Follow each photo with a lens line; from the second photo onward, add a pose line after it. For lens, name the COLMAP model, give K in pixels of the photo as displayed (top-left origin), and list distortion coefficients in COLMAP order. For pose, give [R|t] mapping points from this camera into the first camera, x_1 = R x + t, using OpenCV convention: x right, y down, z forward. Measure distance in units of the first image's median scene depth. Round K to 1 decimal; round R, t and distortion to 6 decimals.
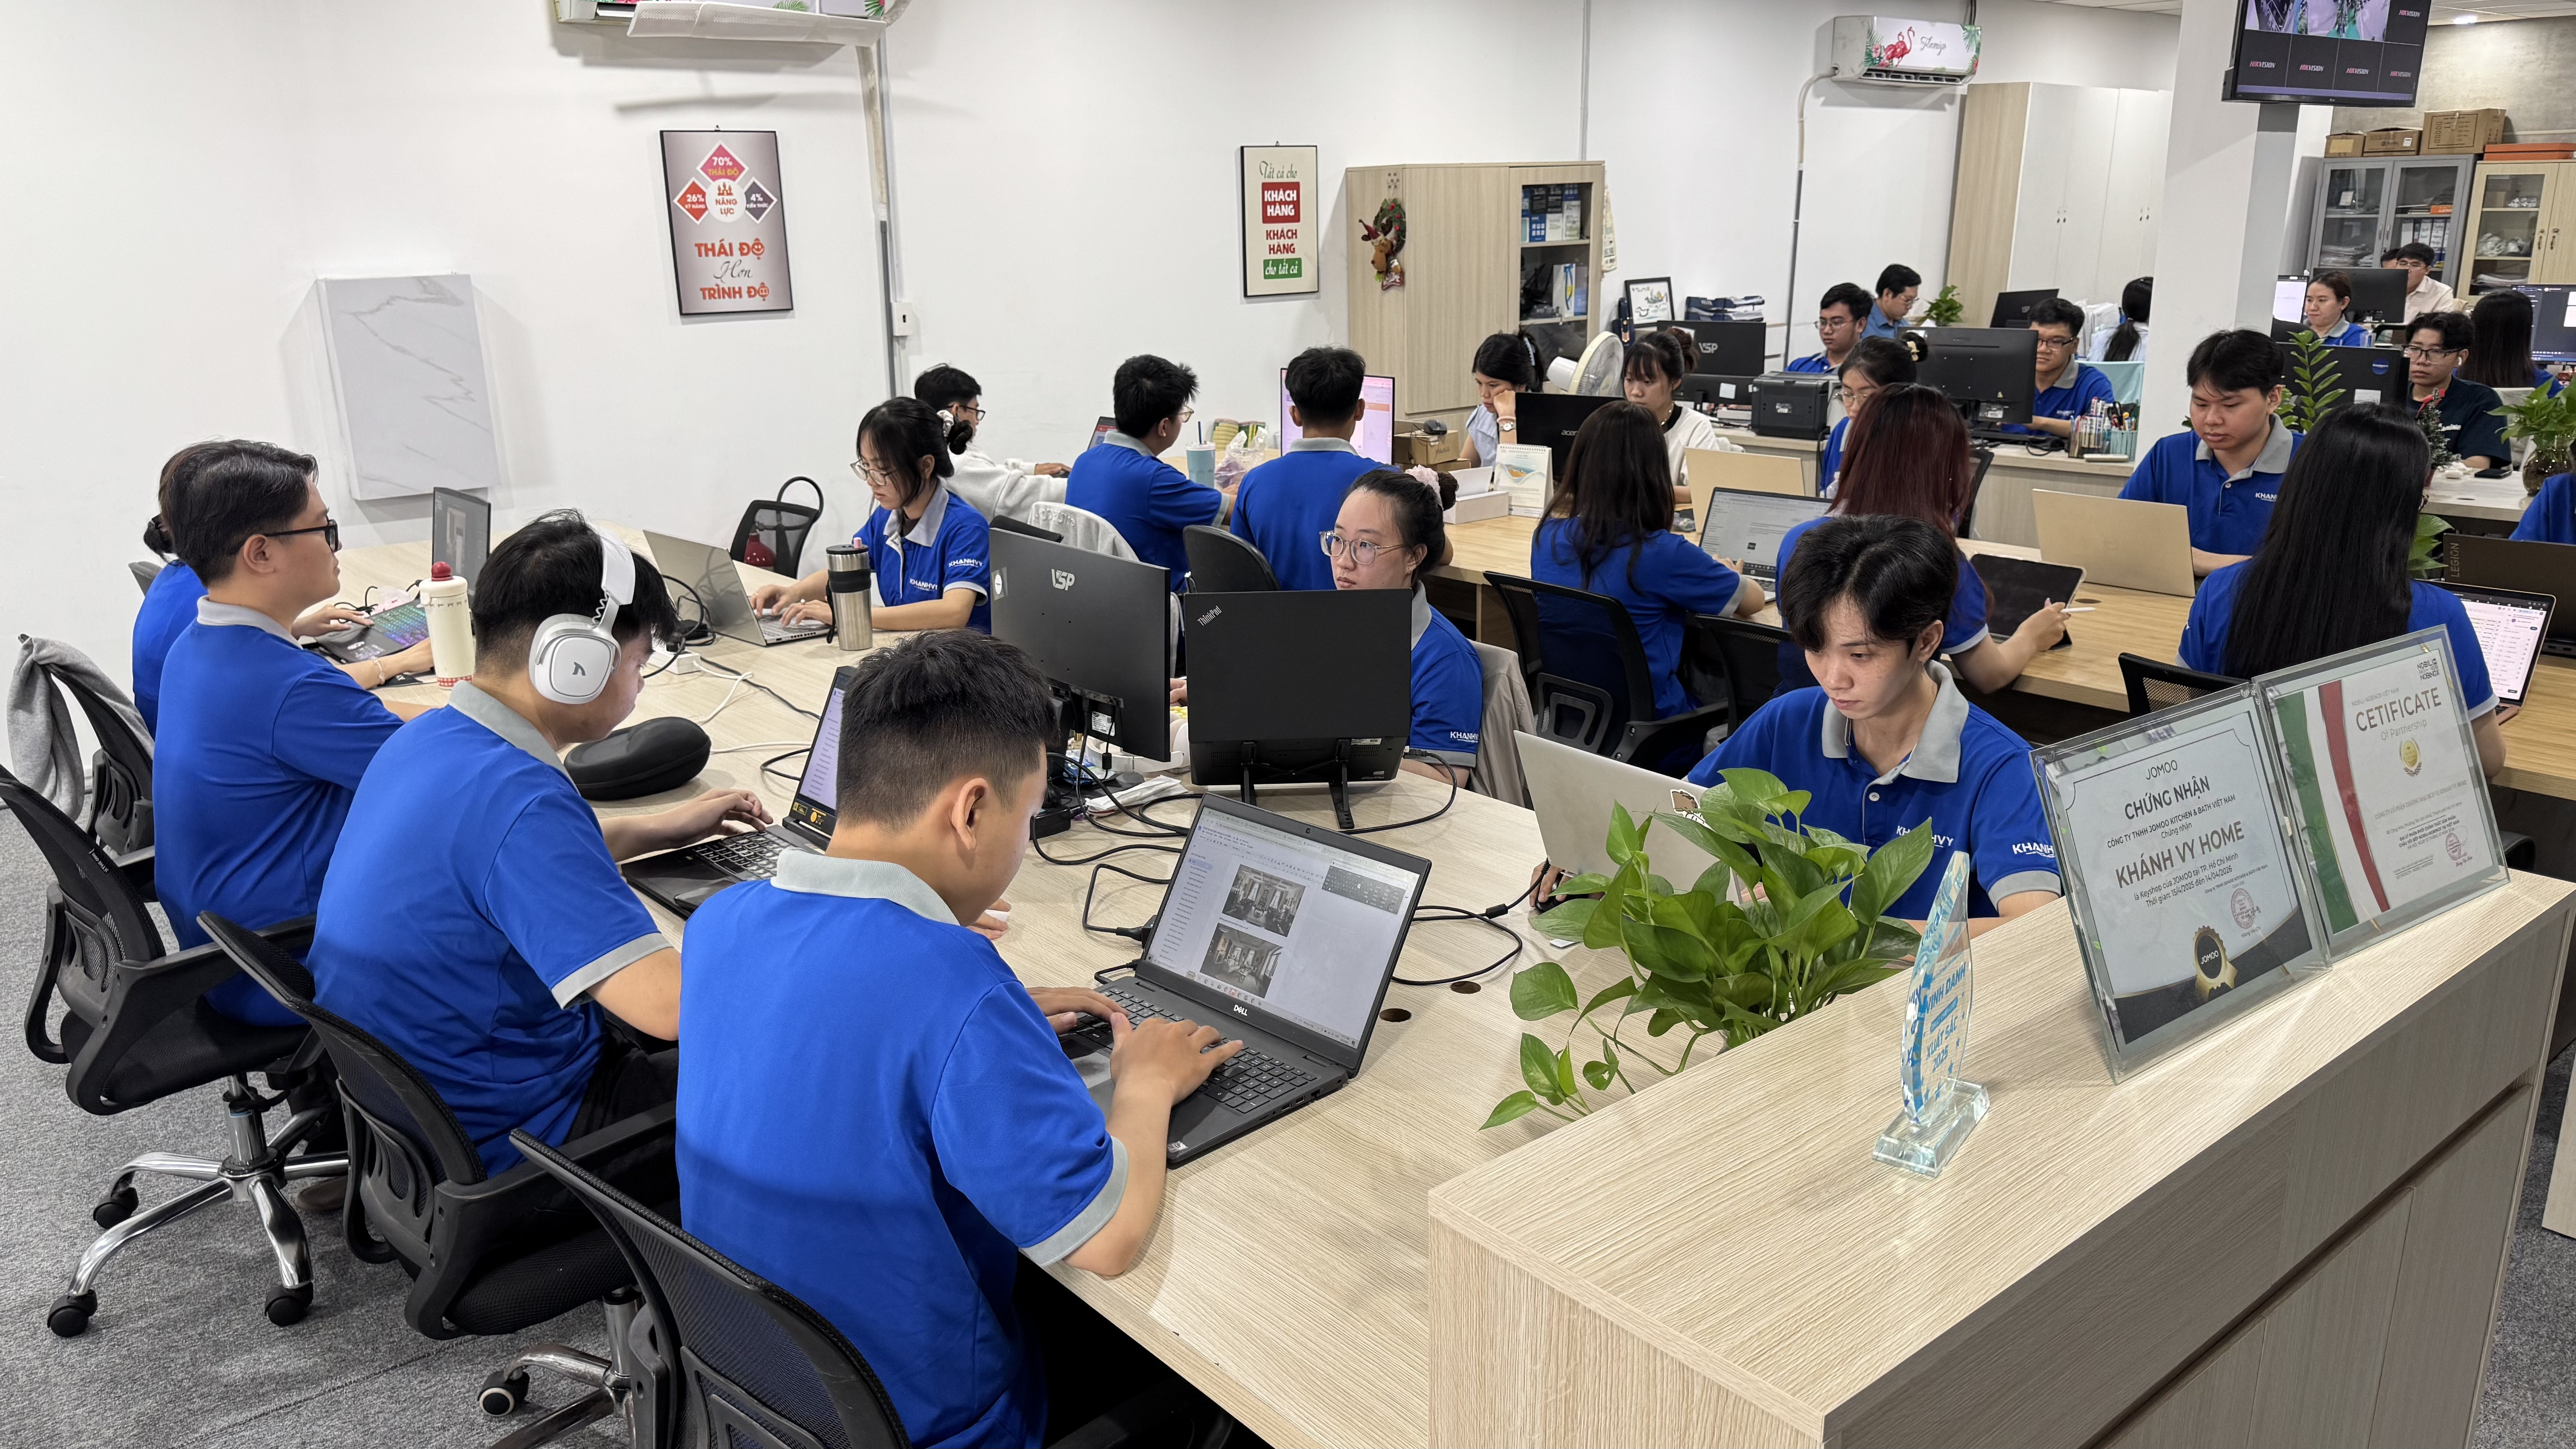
lens RADIAL K [[1840.8, 0, 1291.6], [0, 1840.8, 723.8], [0, 0, 1]] dist [0.099924, -0.142170]
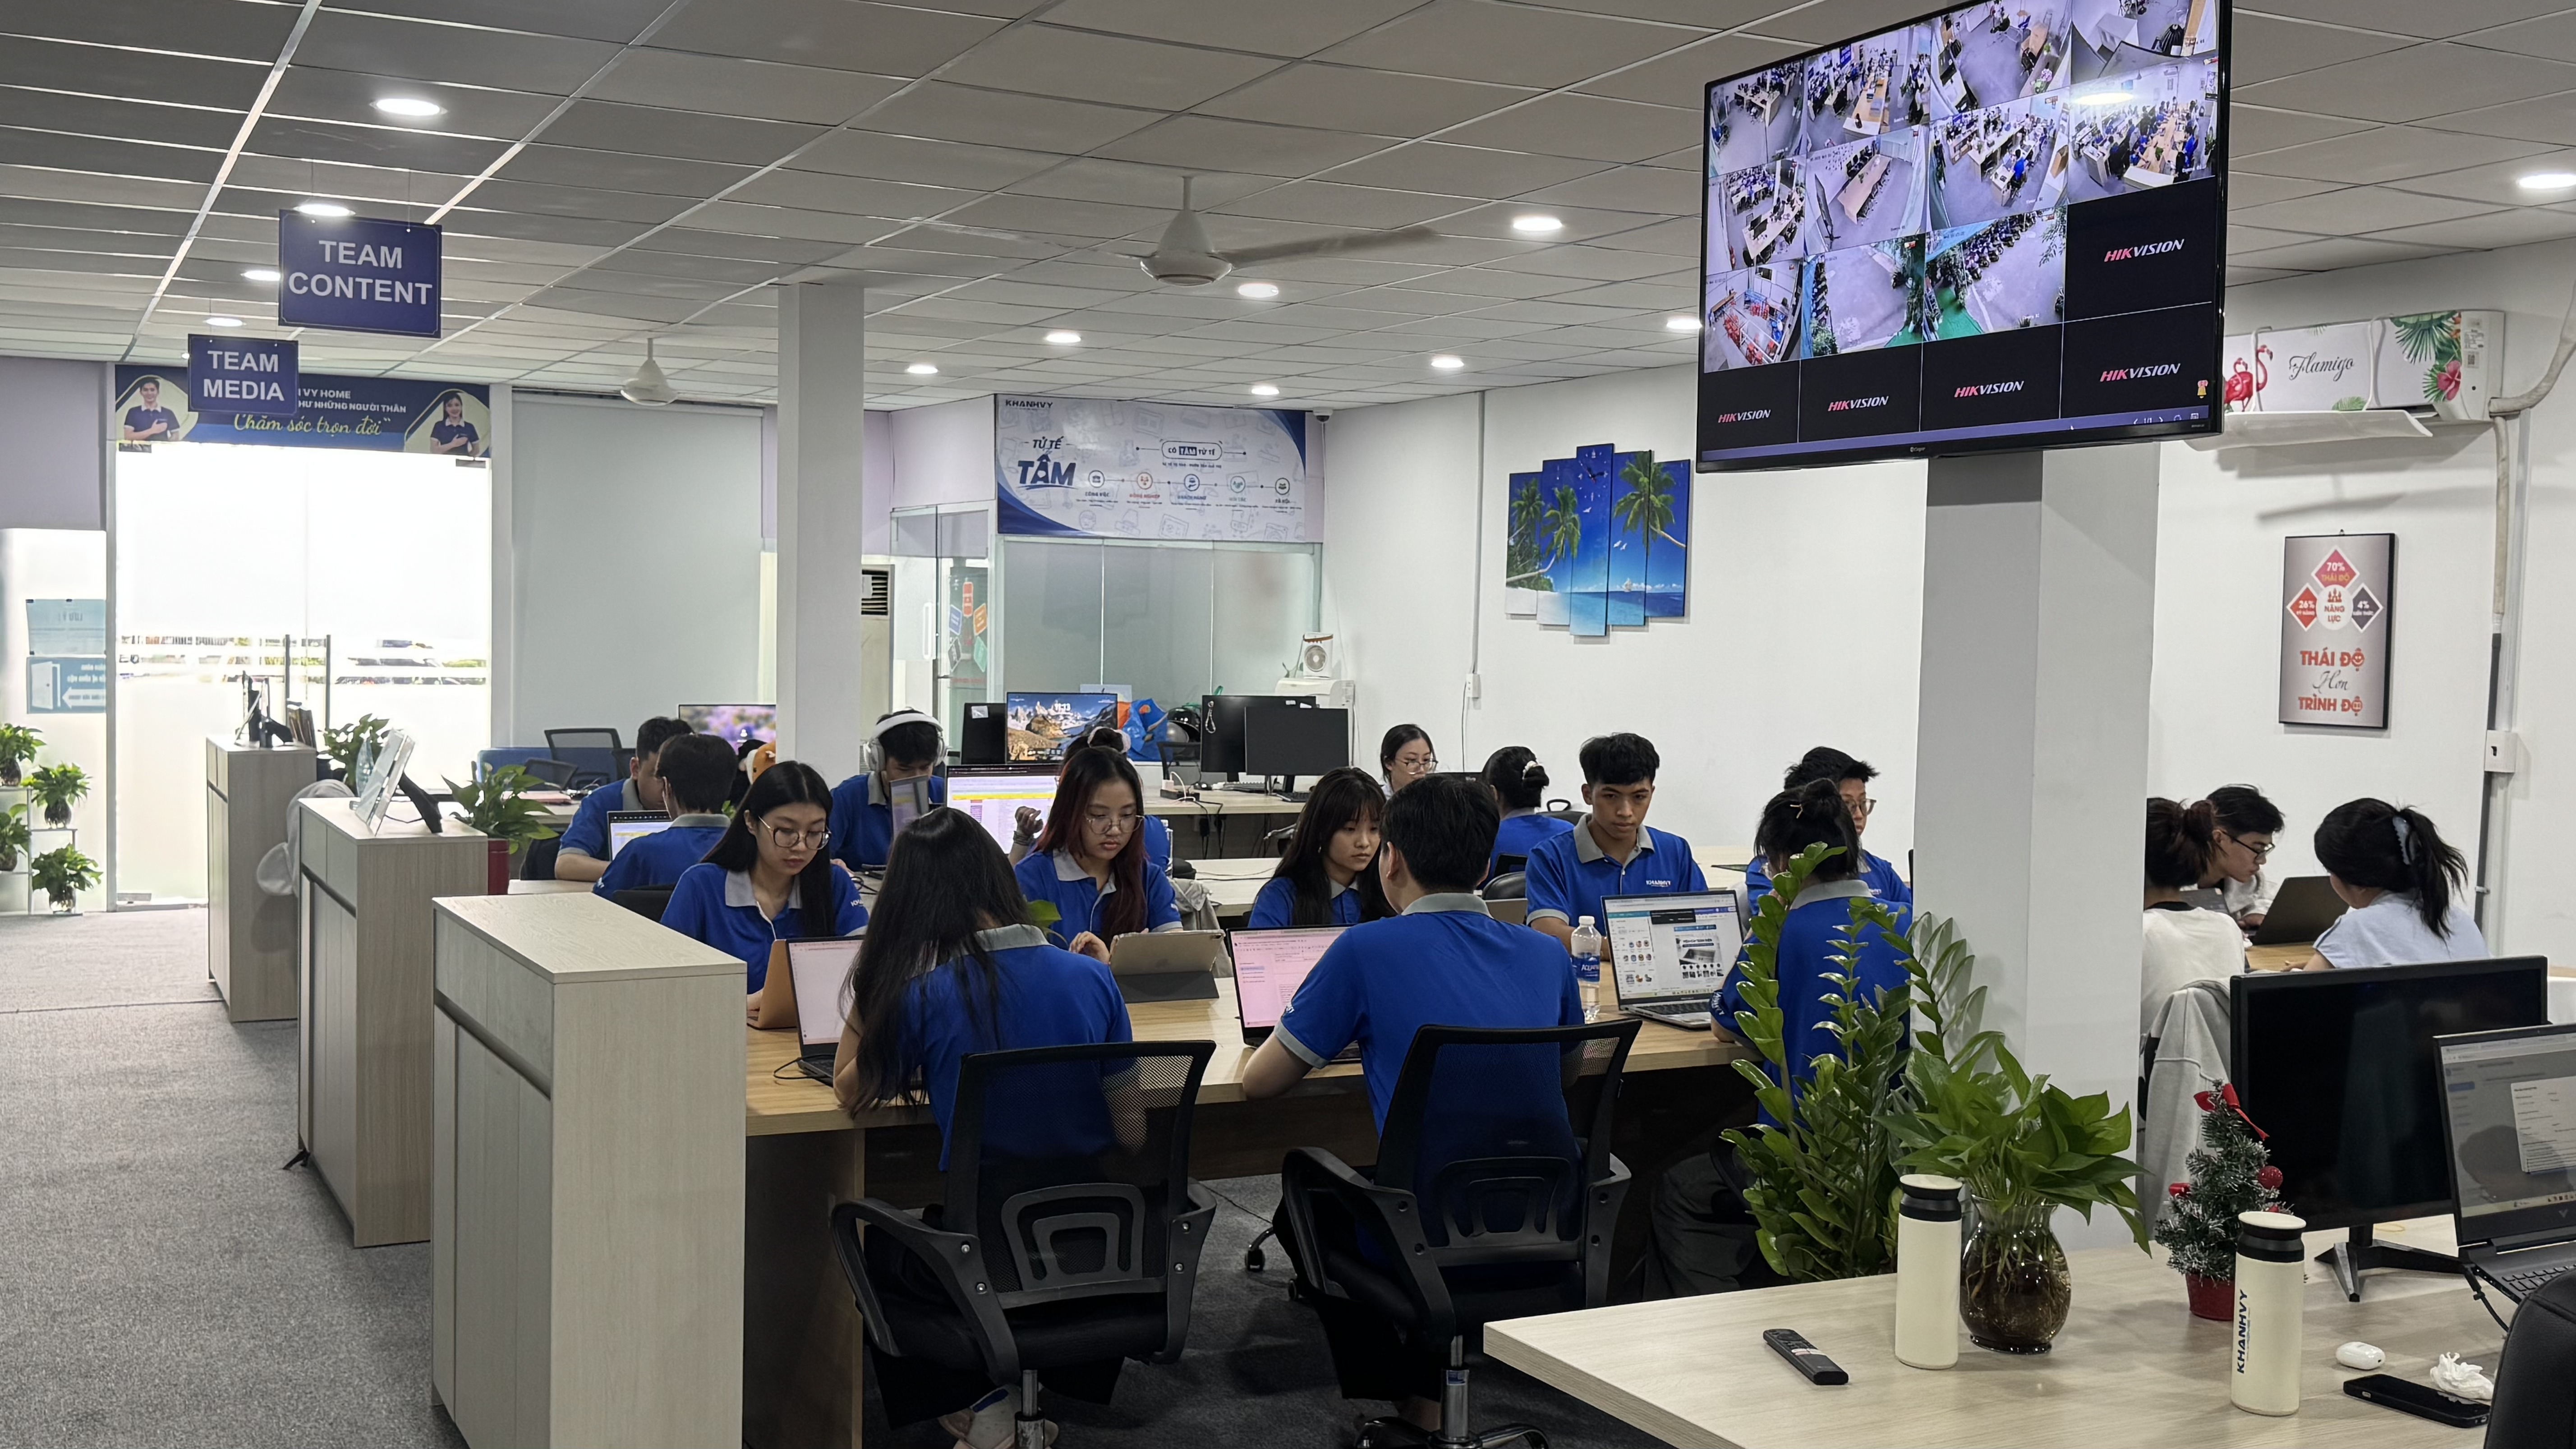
lens RADIAL K [[2594.5, 0, 1288.9], [0, 2594.5, 722.4], [0, 0, 1]] dist [0.199251, -0.381166]
pose [[-0.225101, 0.050882, -0.973006, 1.075202], [-0.281780, 0.952562, 0.115001, -0.229569], [0.932700, 0.300061, -0.200086, 0.790798]]
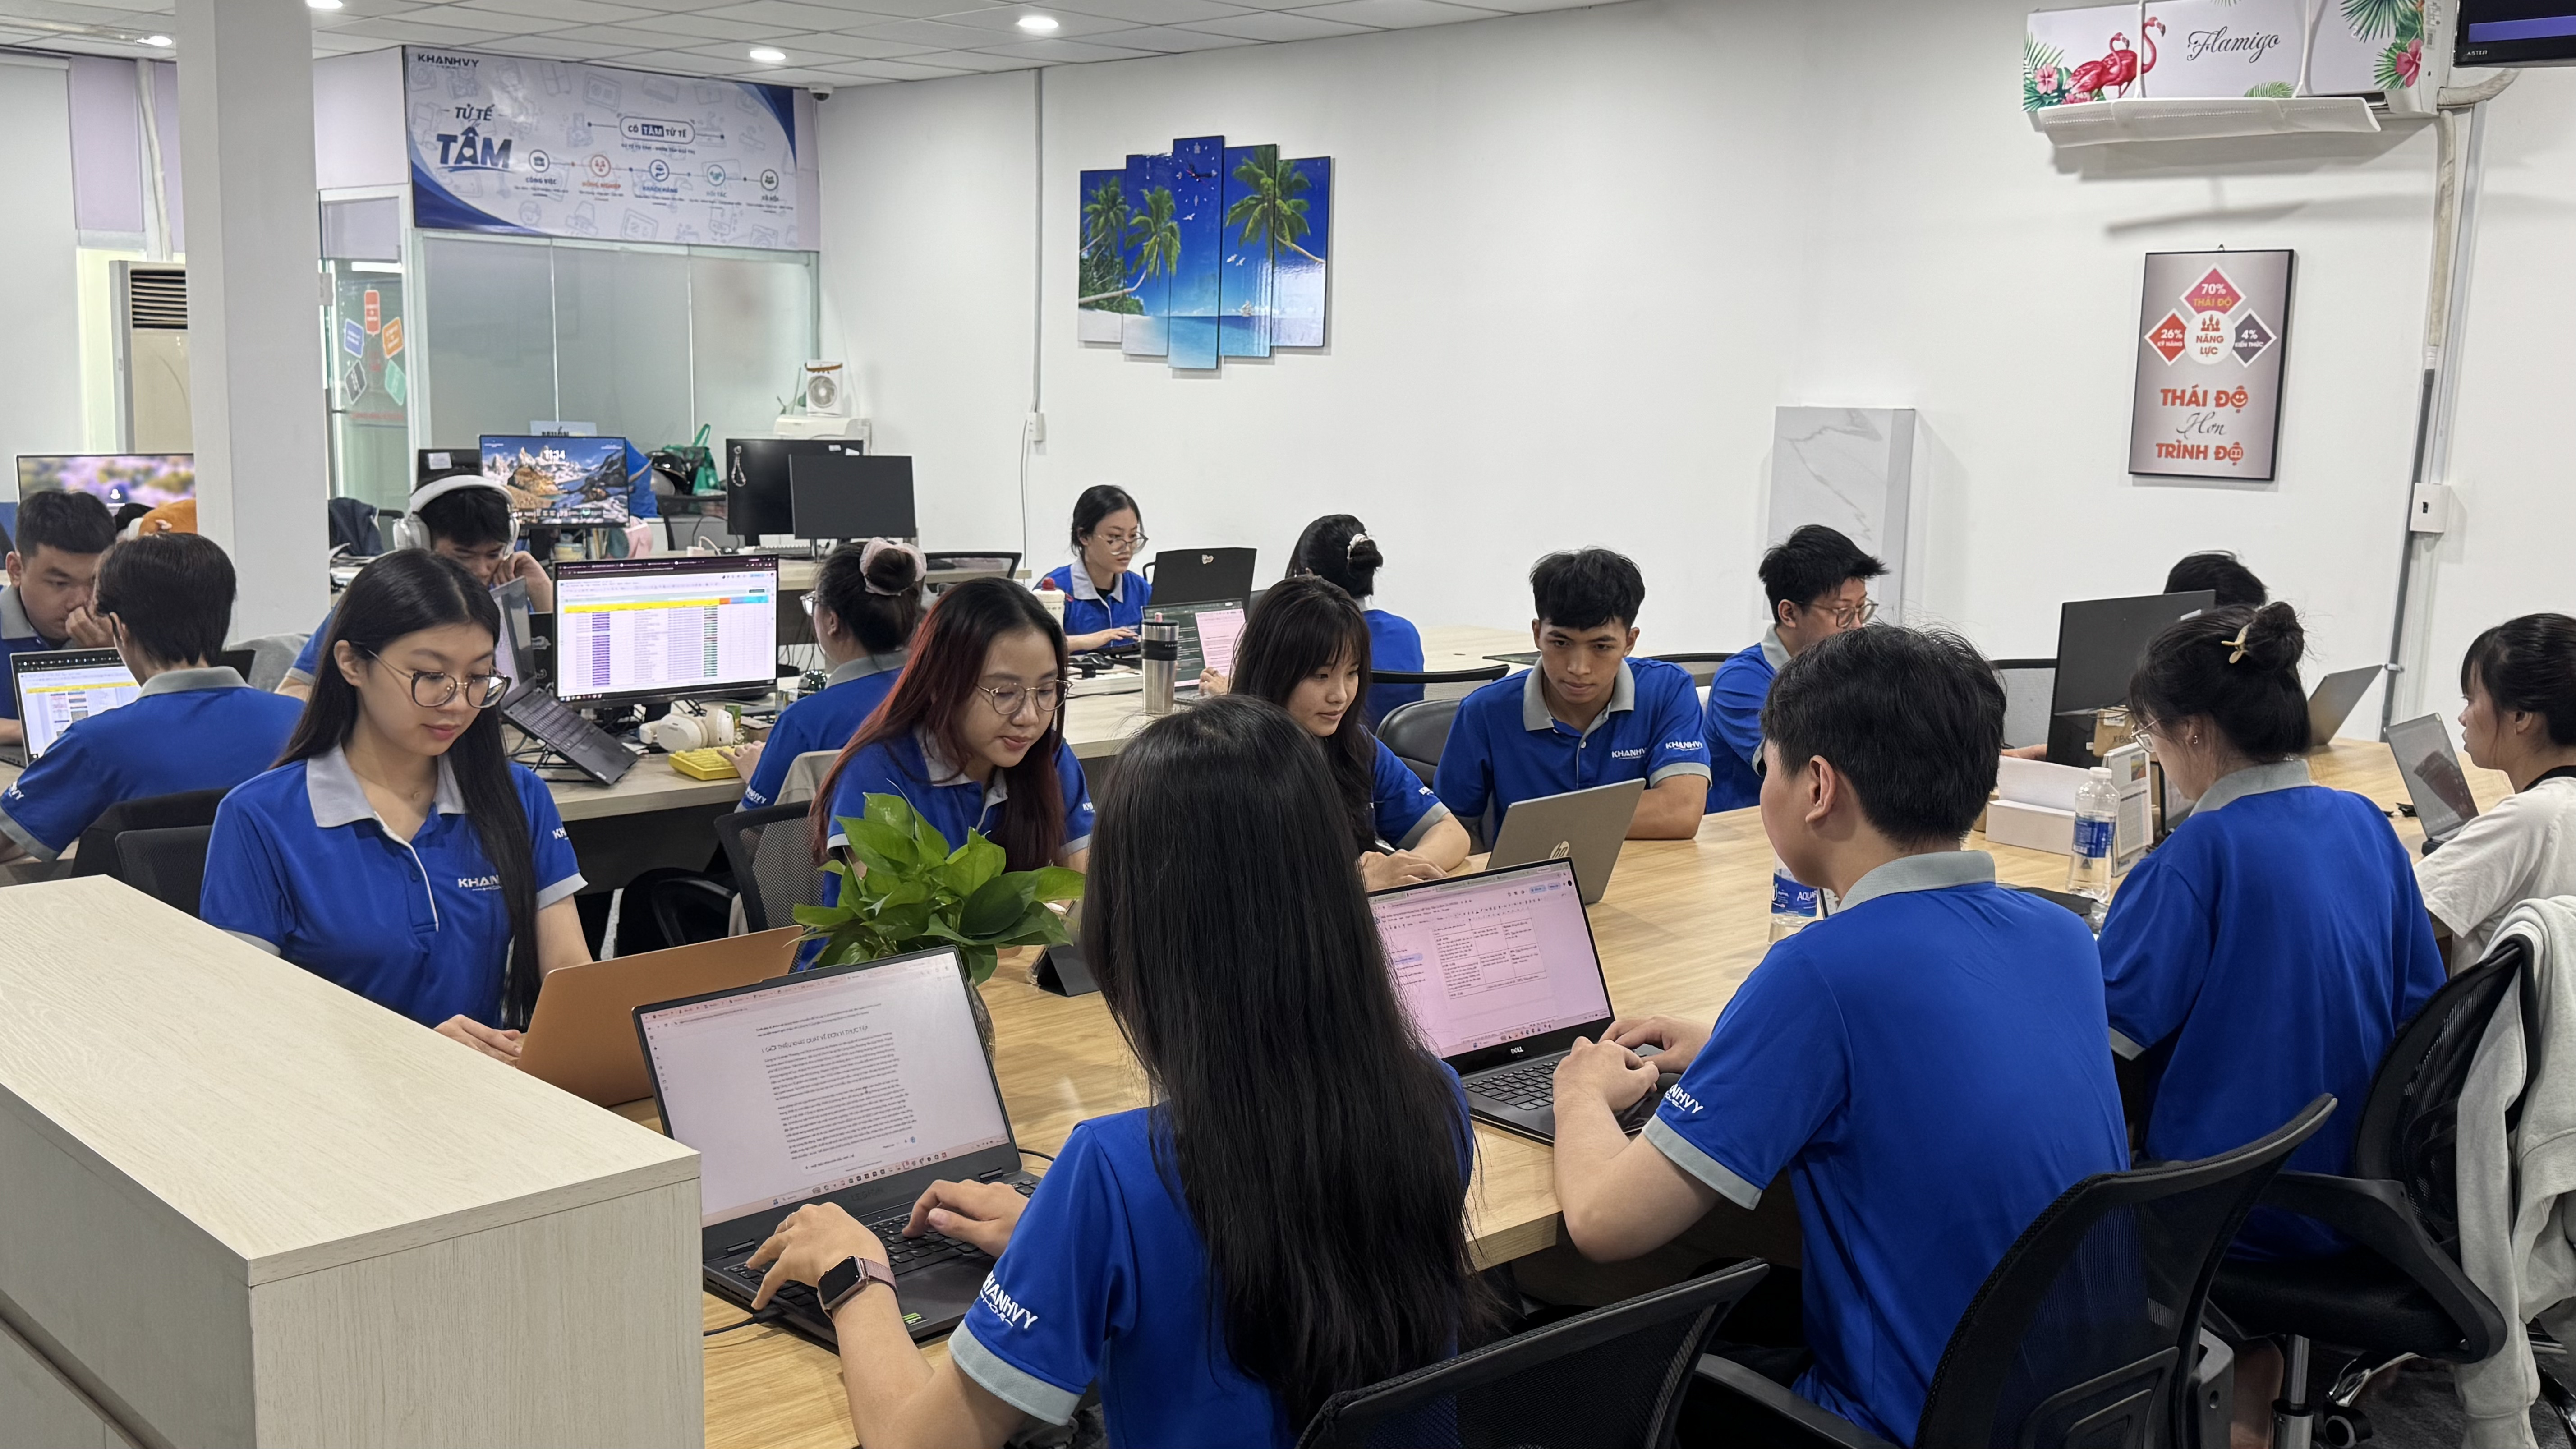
lens RADIAL K [[2437.0, 0, 1312.4], [0, 2437.0, 730.5], [0, 0, 1]] dist [0.208322, -0.487965]
pose [[0.063967, 0.165067, -0.984206, 0.721835], [-0.298280, 0.944304, 0.138989, -0.155903], [0.952332, 0.284679, 0.109640, 0.567970]]
